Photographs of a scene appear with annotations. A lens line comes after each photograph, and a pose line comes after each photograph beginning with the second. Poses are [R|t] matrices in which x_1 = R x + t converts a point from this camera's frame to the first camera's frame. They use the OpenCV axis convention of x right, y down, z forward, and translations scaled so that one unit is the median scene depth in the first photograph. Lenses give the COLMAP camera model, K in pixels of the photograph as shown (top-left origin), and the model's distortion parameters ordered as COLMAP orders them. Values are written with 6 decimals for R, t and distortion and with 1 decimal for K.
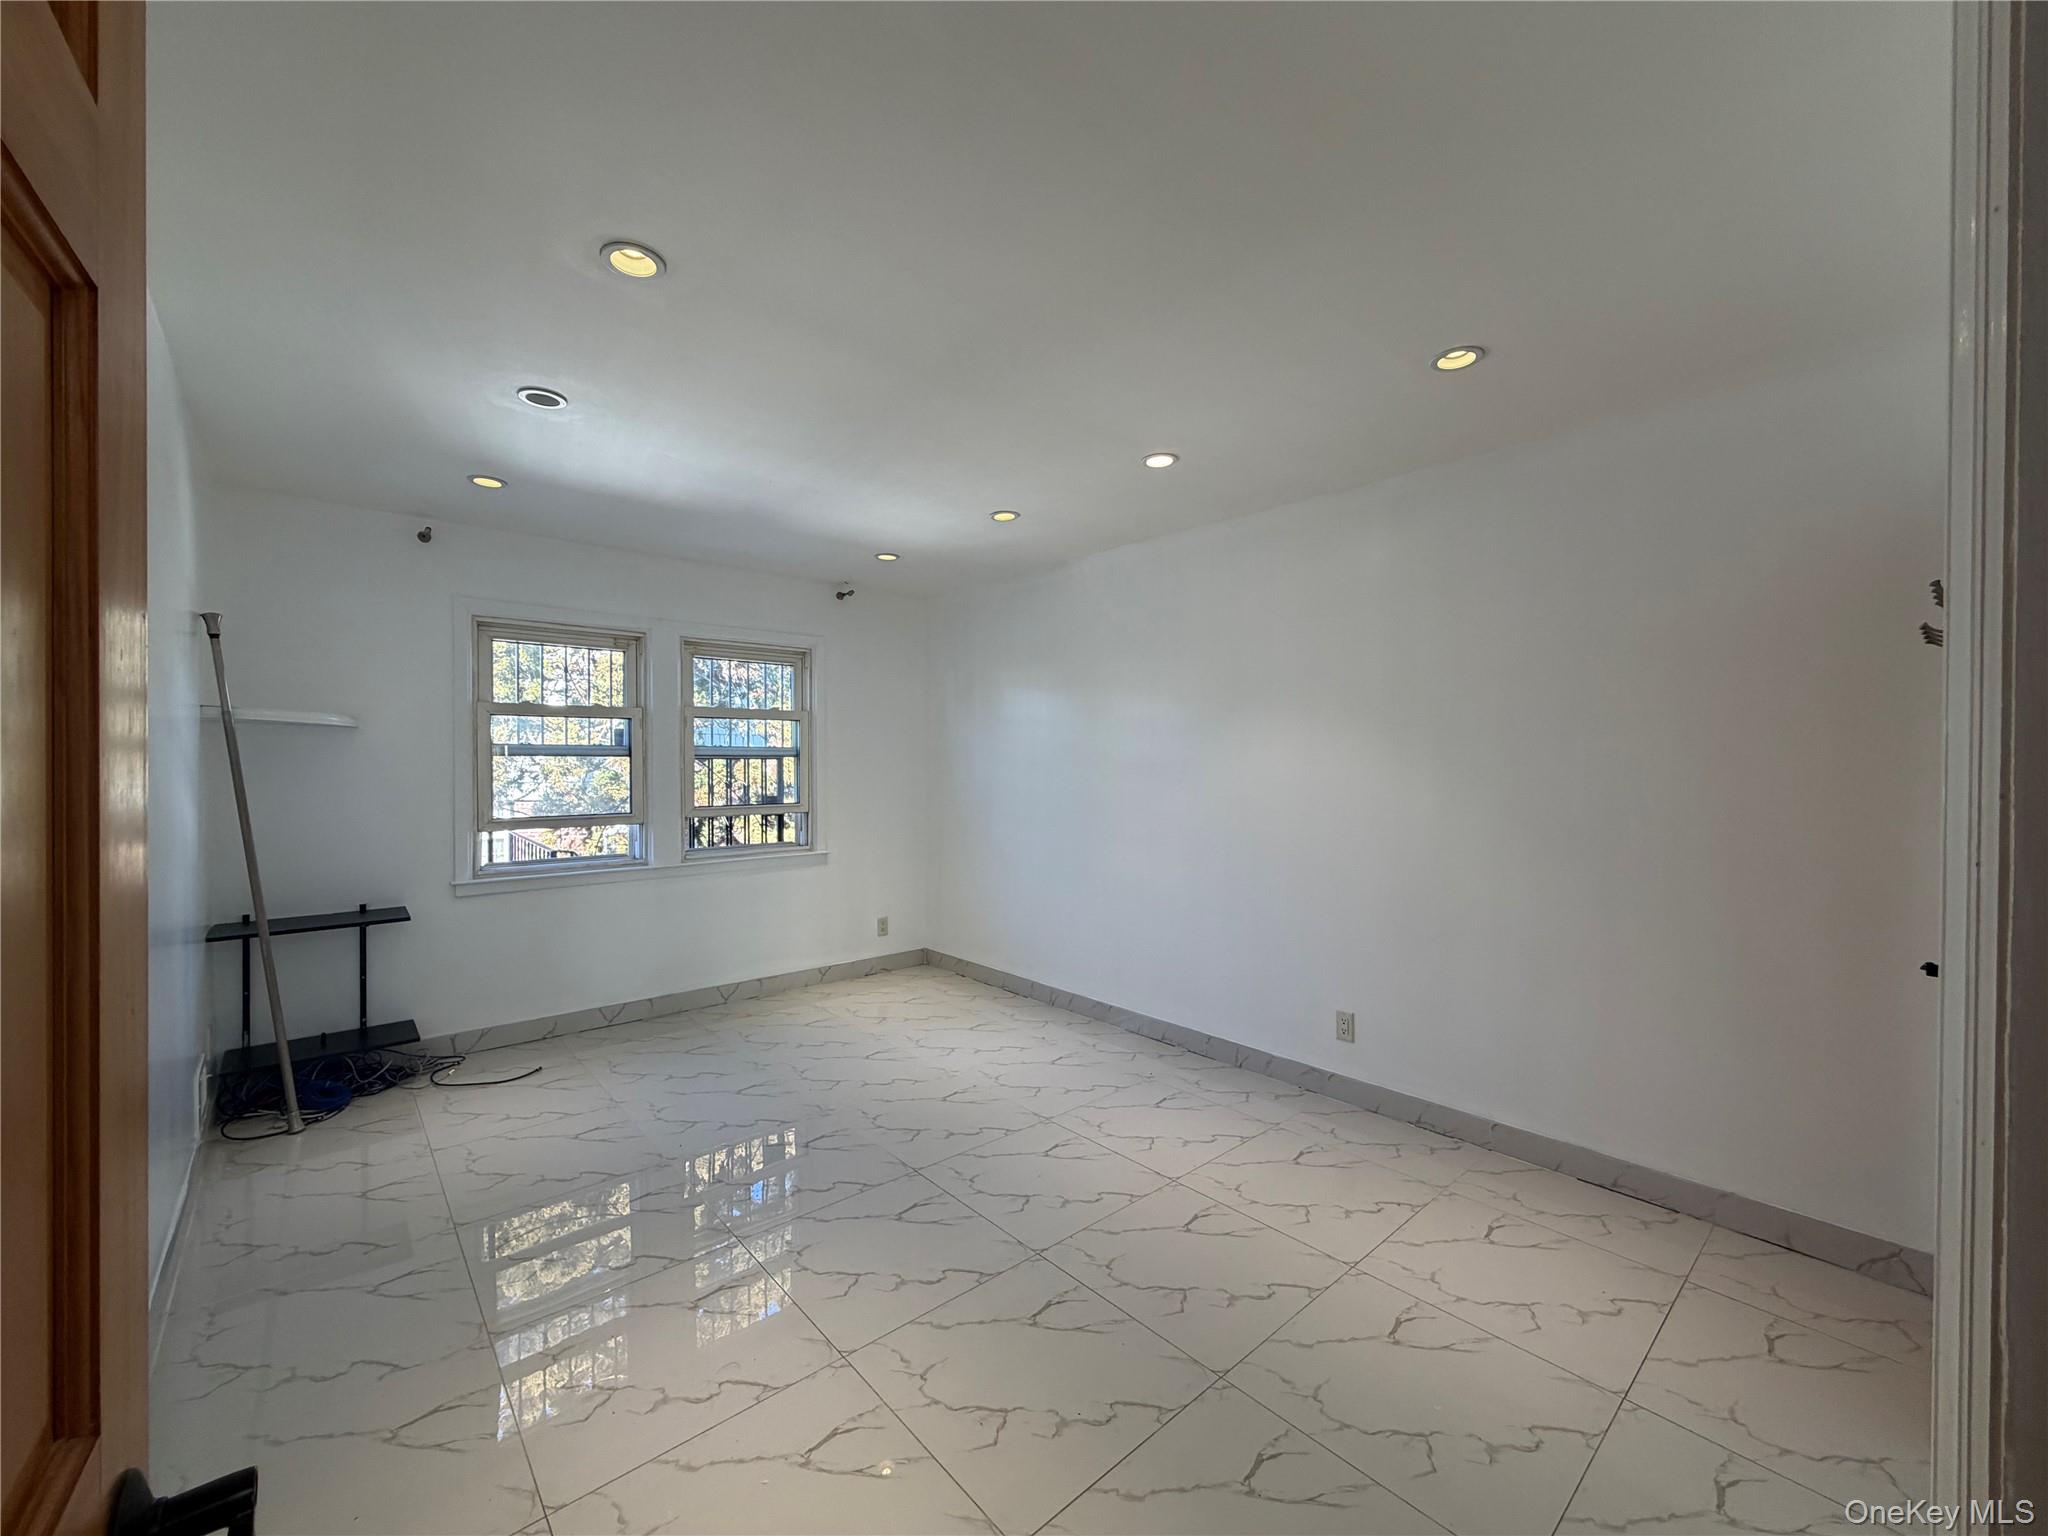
lens RADIAL K [[813.7, 0, 1016.6], [0, 813.7, 773.4], [0, 0, 1]] dist [-0.000090, 0.000048]
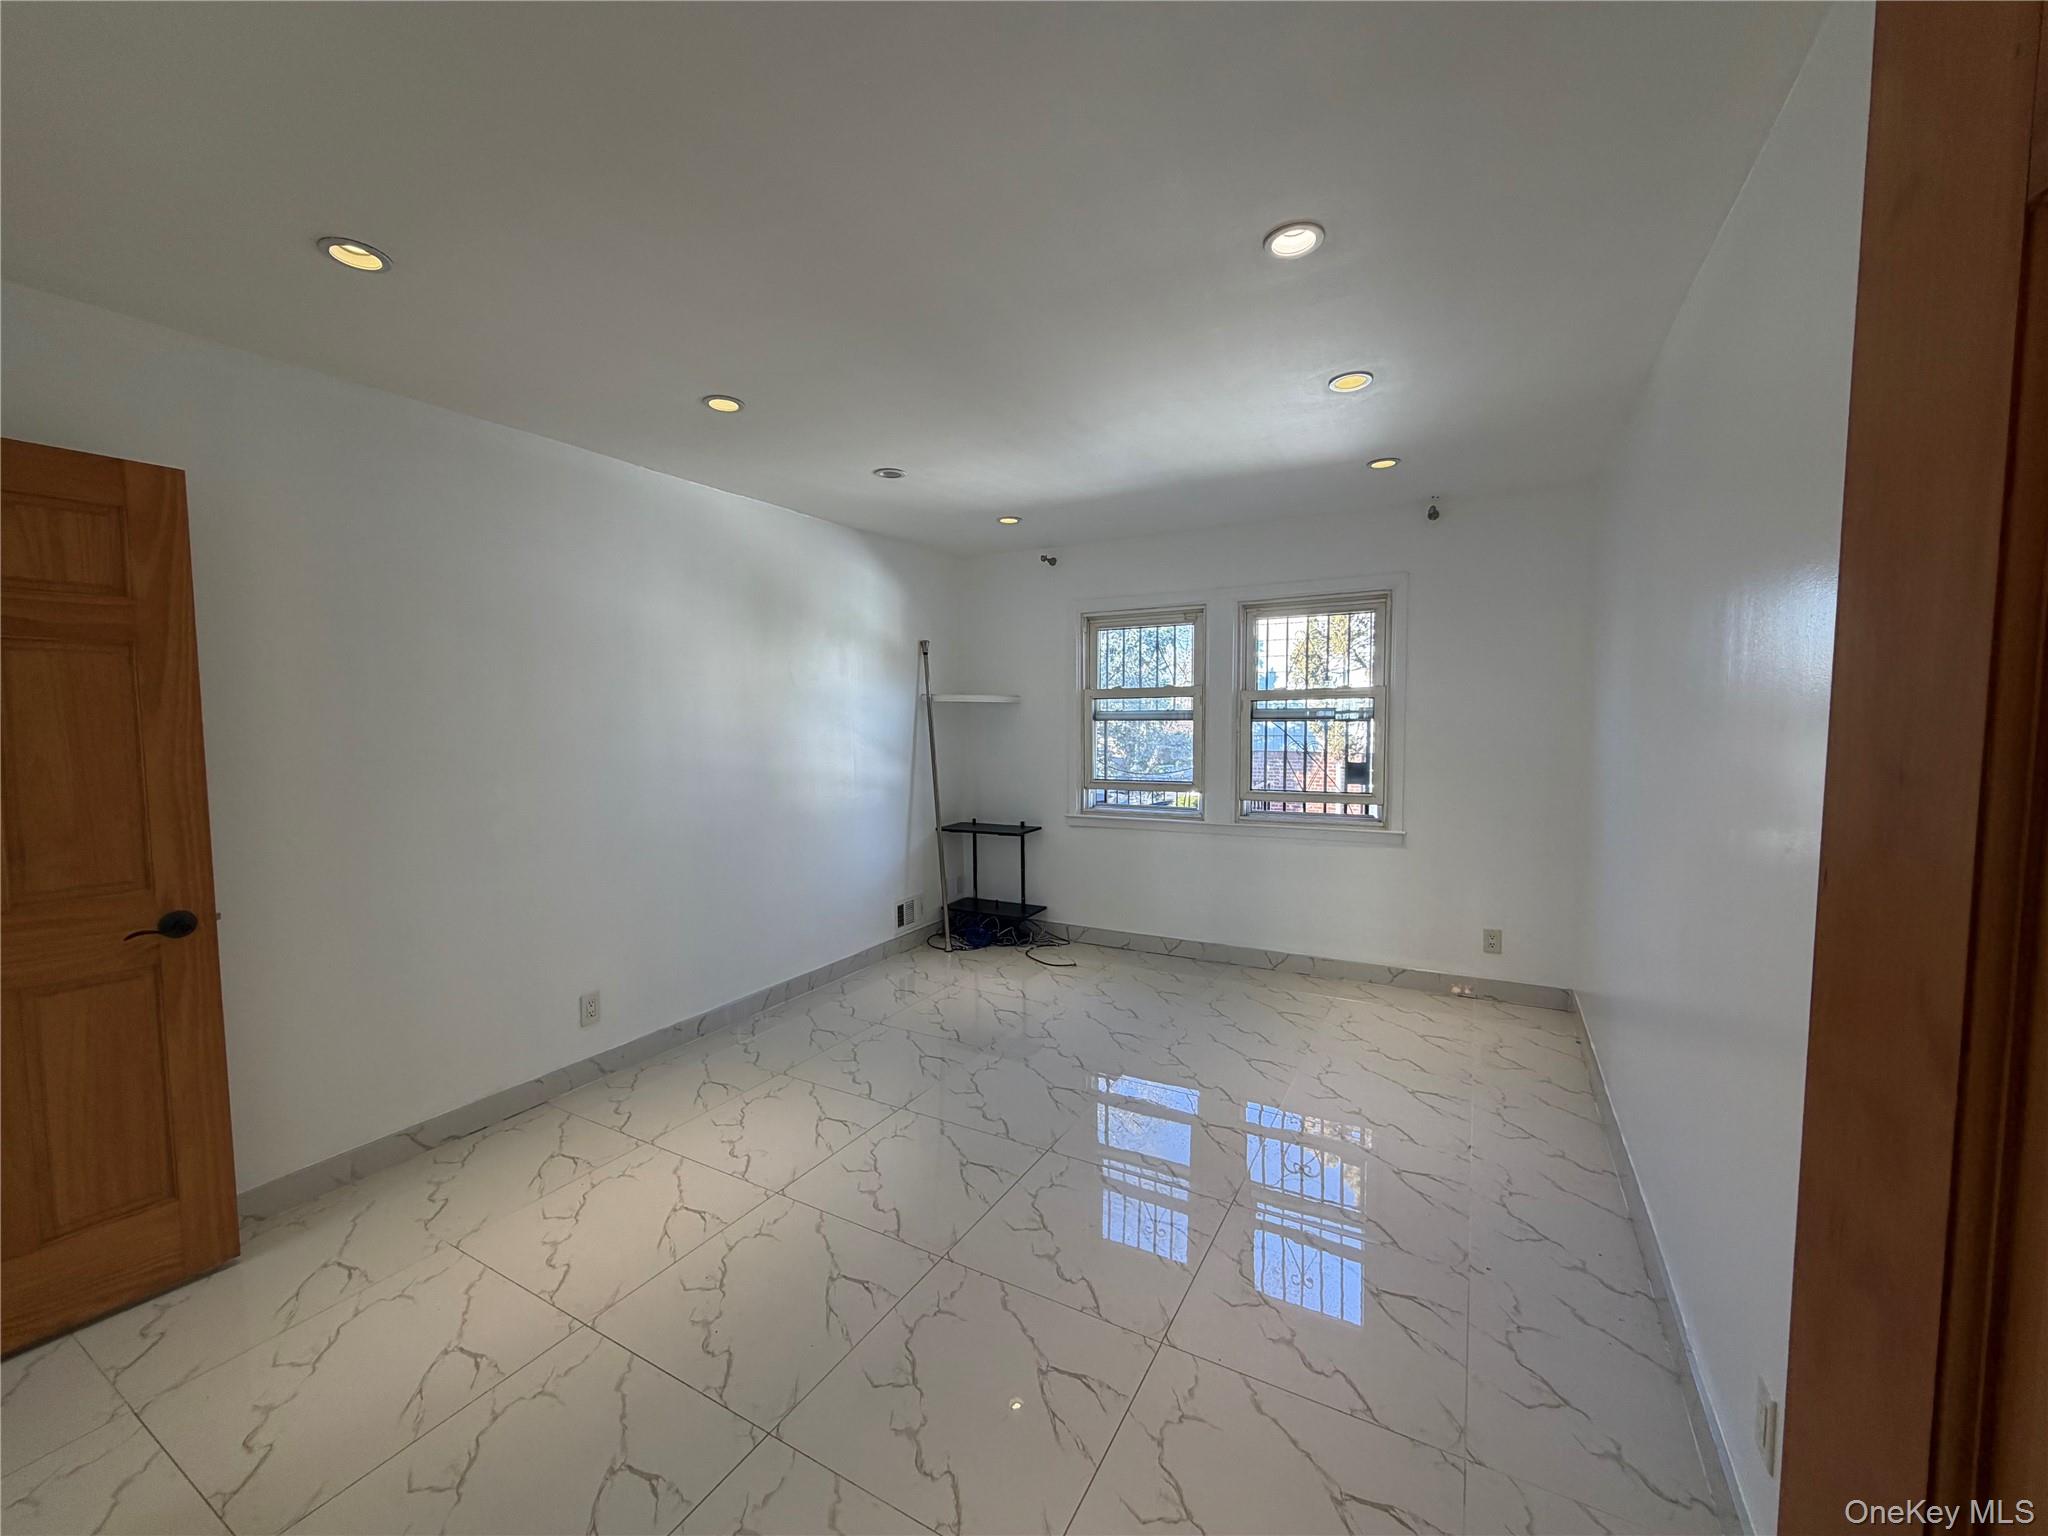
lens RADIAL K [[814.4, 0, 1021.6], [0, 814.4, 758.8], [0, 0, 1]] dist [-0.000314, -0.000277]
pose [[0.333024, 0.039219, -0.942102, 0.539800], [-0.006633, 0.999207, 0.039251, -0.010758], [0.942895, -0.006823, 0.333020, 0.458844]]
